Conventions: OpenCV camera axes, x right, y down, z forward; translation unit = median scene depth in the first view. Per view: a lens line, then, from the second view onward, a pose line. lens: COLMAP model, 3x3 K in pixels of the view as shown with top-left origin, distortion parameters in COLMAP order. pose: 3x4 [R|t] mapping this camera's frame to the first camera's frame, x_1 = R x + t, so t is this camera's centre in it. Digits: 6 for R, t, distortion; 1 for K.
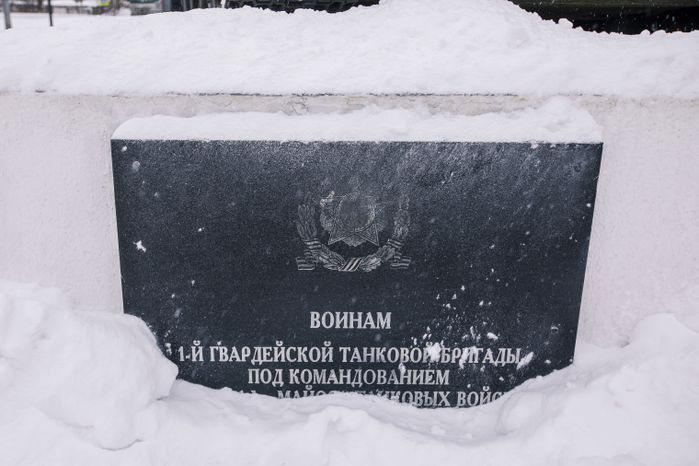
lens RADIAL K [[678.7, 0, 349.5], [0, 678.7, 234.5], [0, 0, 1]] dist [0.067298, 0.000000]
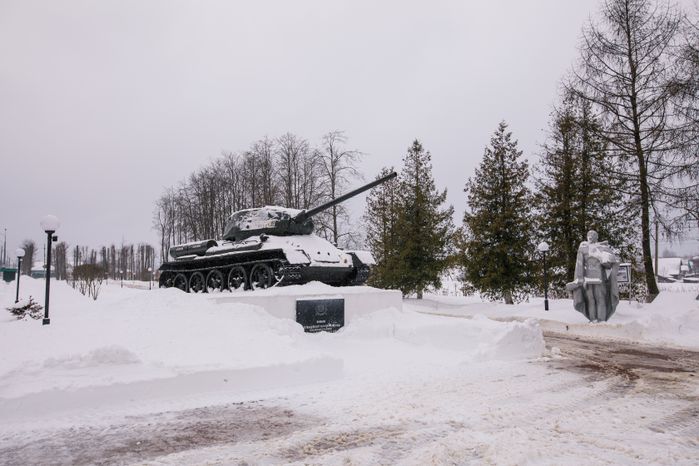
lens RADIAL K [[557.9, 0, 350.2], [0, 557.9, 235.8], [0, 0, 1]] dist [-0.006882, -0.001793]
pose [[0.811381, 0.028168, 0.583838, -3.583414], [0.180924, 0.937683, -0.296677, 1.186252], [-0.555812, 0.346348, 0.755722, -4.510019]]
